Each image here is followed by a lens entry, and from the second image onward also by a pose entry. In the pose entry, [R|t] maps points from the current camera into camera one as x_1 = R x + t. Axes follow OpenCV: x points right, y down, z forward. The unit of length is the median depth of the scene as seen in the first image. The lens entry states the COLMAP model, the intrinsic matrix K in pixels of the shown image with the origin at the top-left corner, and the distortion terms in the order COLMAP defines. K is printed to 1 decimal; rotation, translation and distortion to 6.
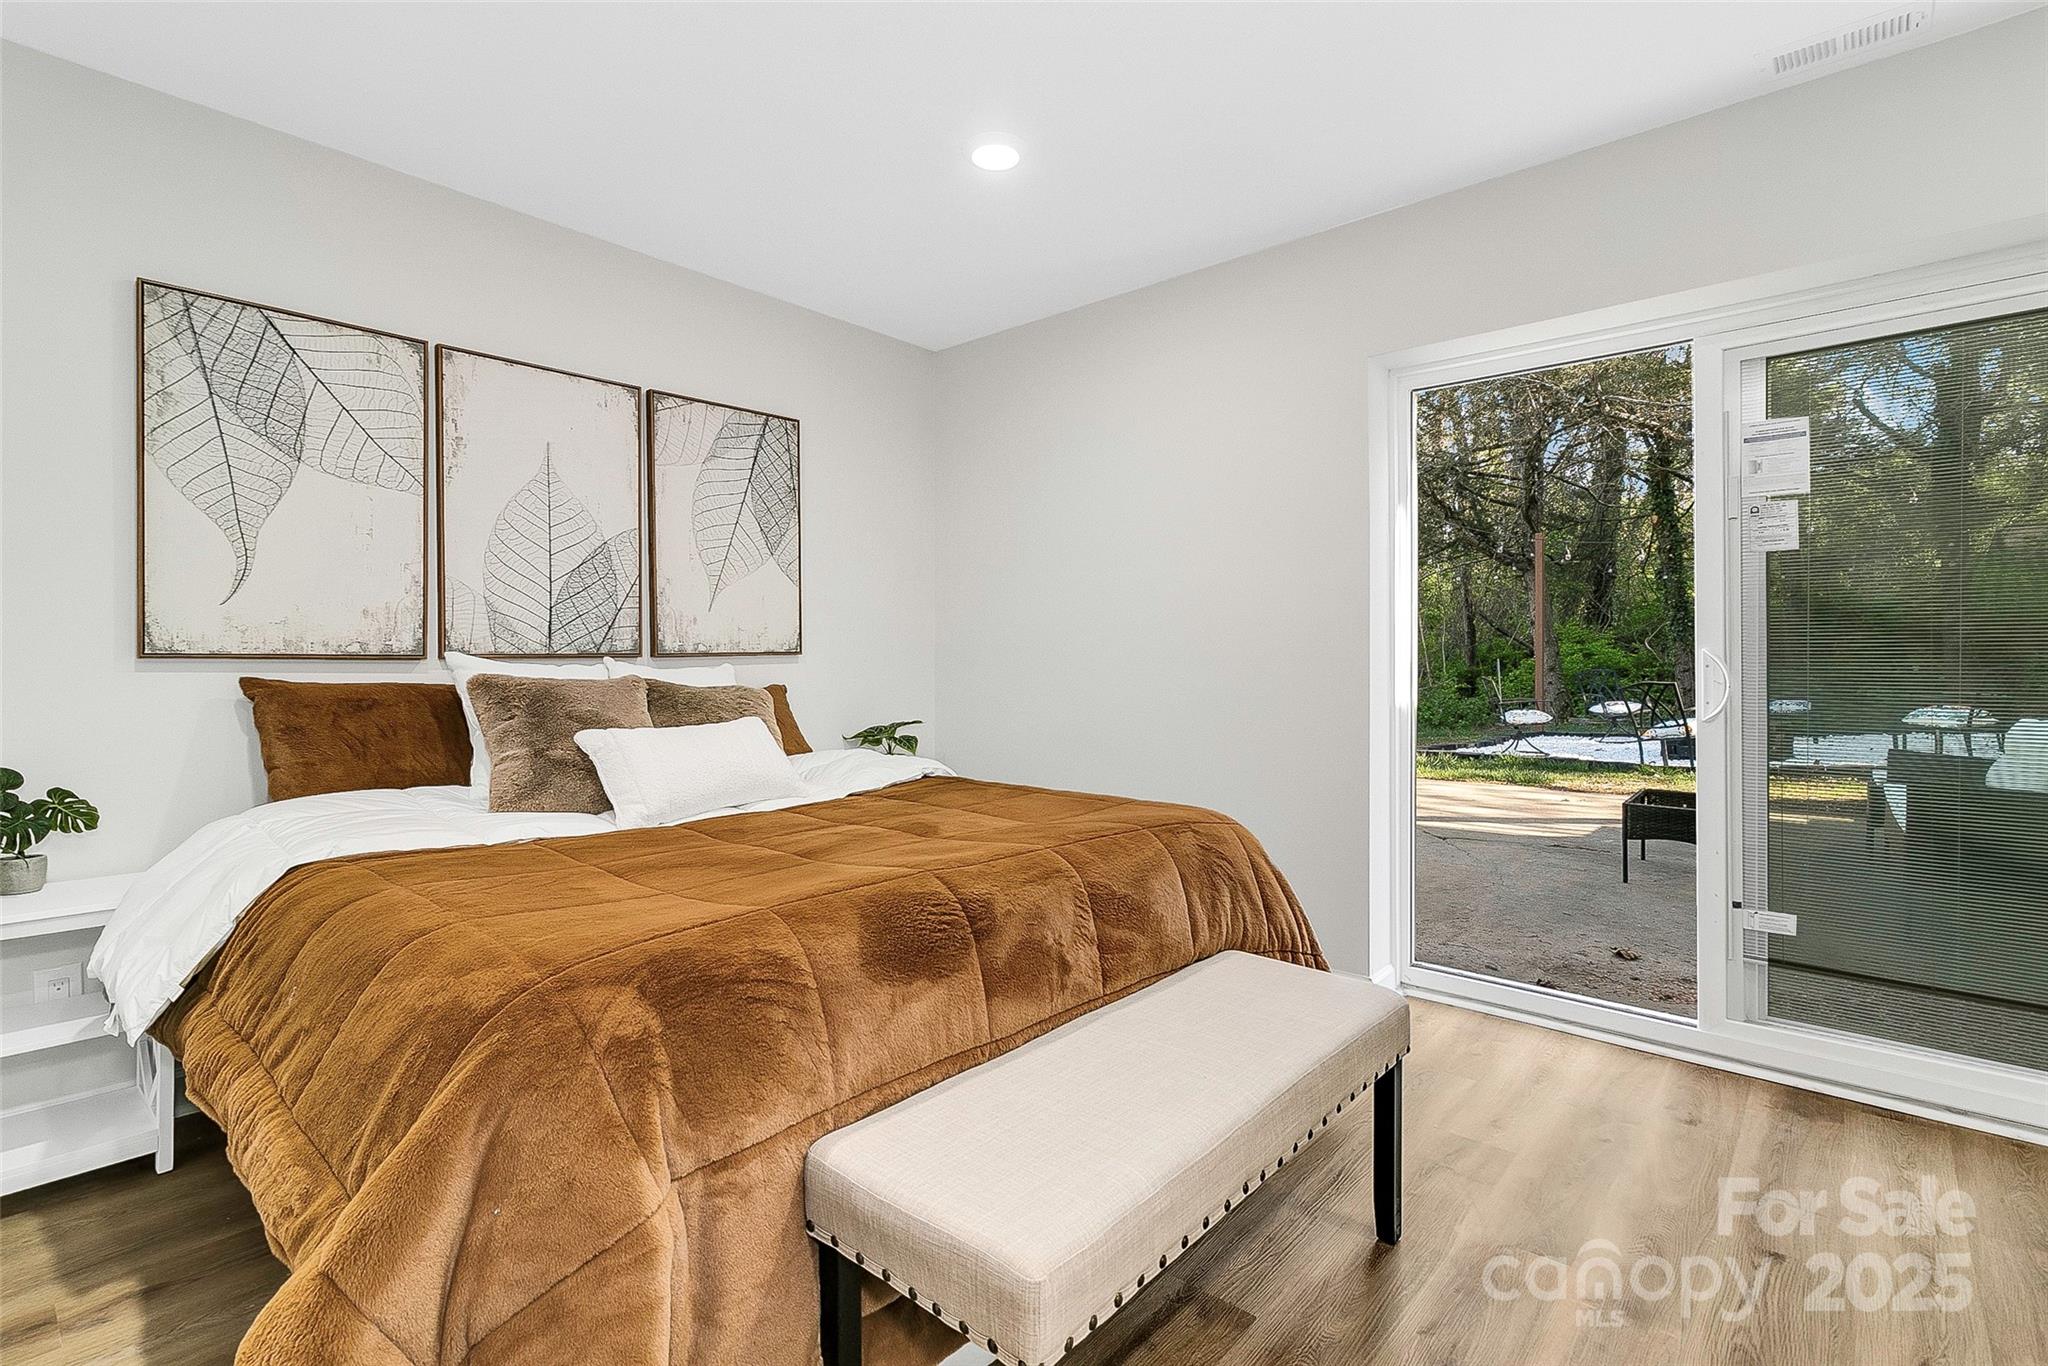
lens RADIAL K [[968.1, 0, 1015.6], [0, 968.1, 663.3], [0, 0, 1]] dist [0.005849, -0.000592]
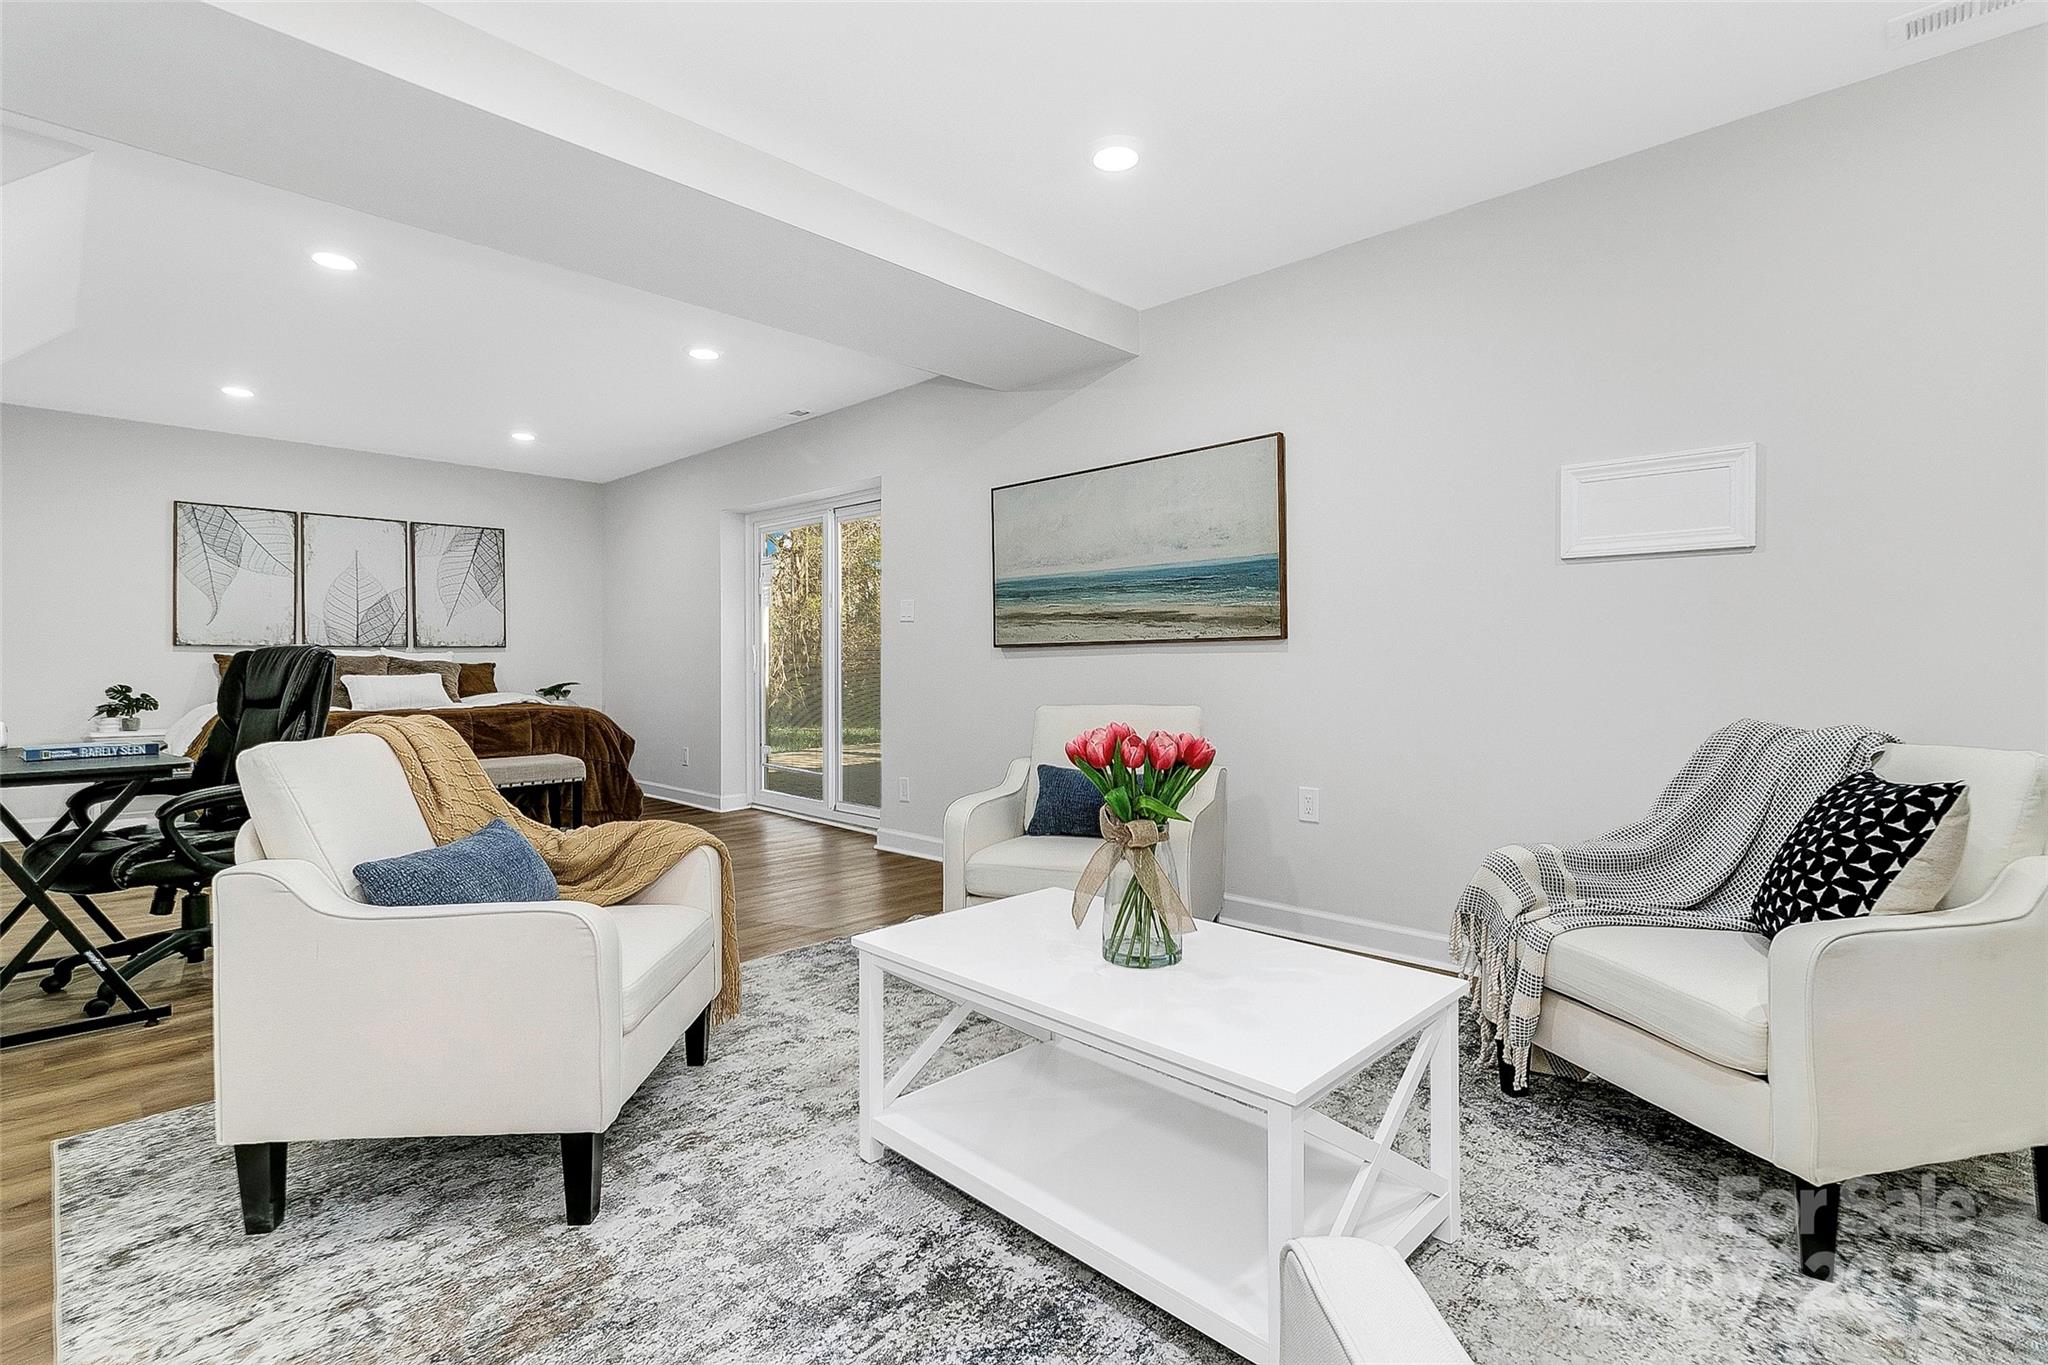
lens RADIAL K [[968.1, 0, 1014.2], [0, 968.1, 663.4], [0, 0, 1]] dist [0.005849, -0.000592]
pose [[0.998590, 0.003286, -0.052975, 1.112697], [-0.003399, 0.999992, -0.002051, 0.028924], [0.052968, 0.002229, 0.998594, -1.110223]]
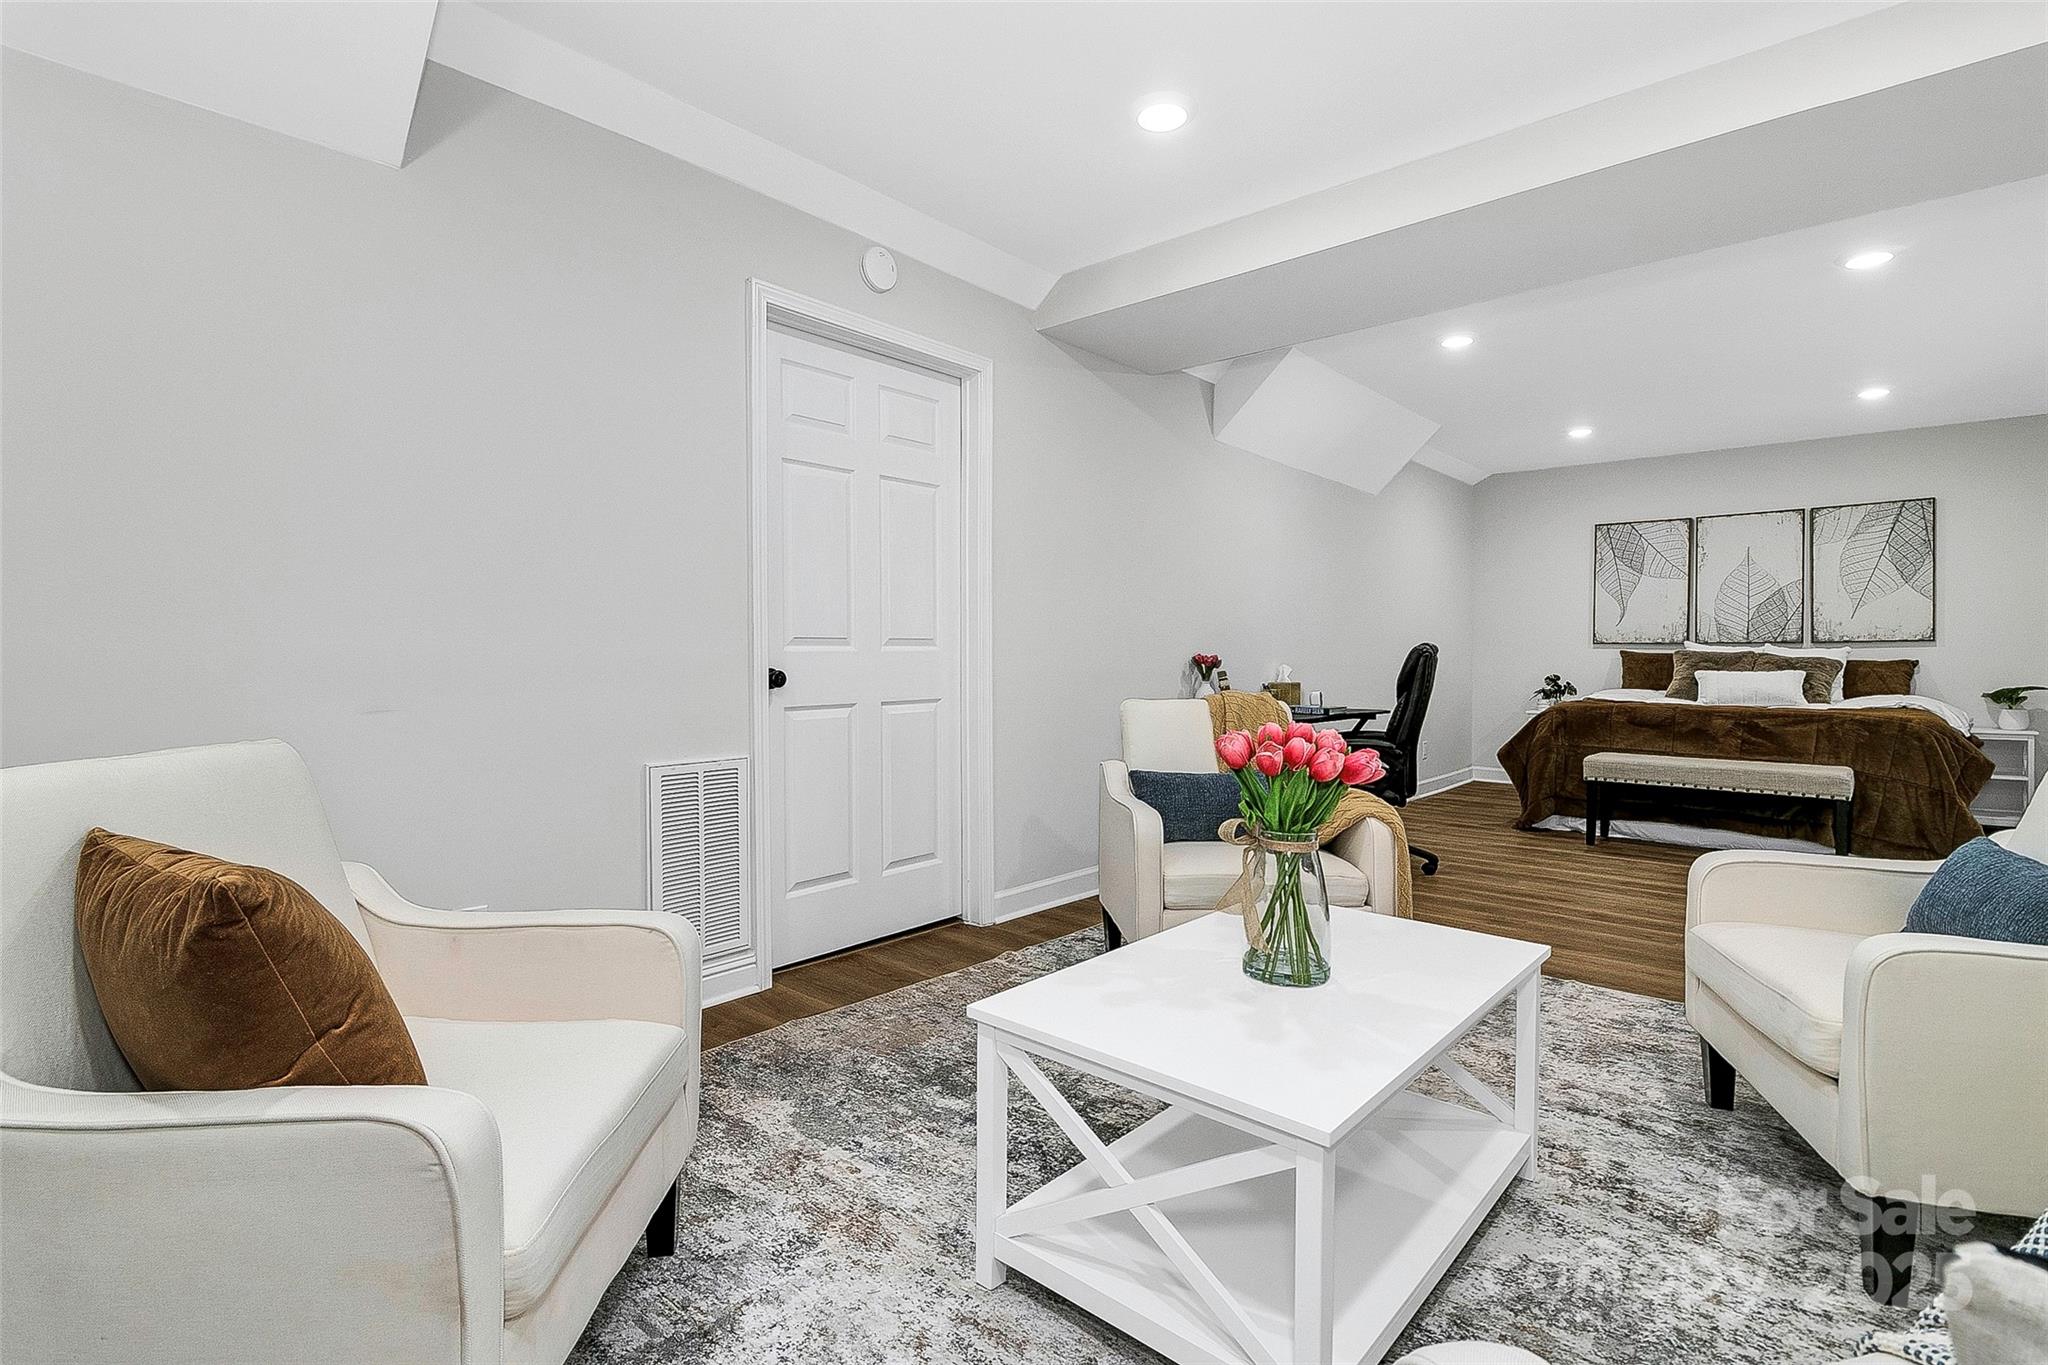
lens RADIAL K [[968.1, 0, 1017.2], [0, 968.1, 675.1], [0, 0, 1]] dist [0.005849, -0.000592]
pose [[-0.014047, 0.025111, -0.999586, 1.743202], [-0.009032, 0.999641, 0.025239, 0.024740], [0.999861, 0.009383, -0.013815, -0.632450]]
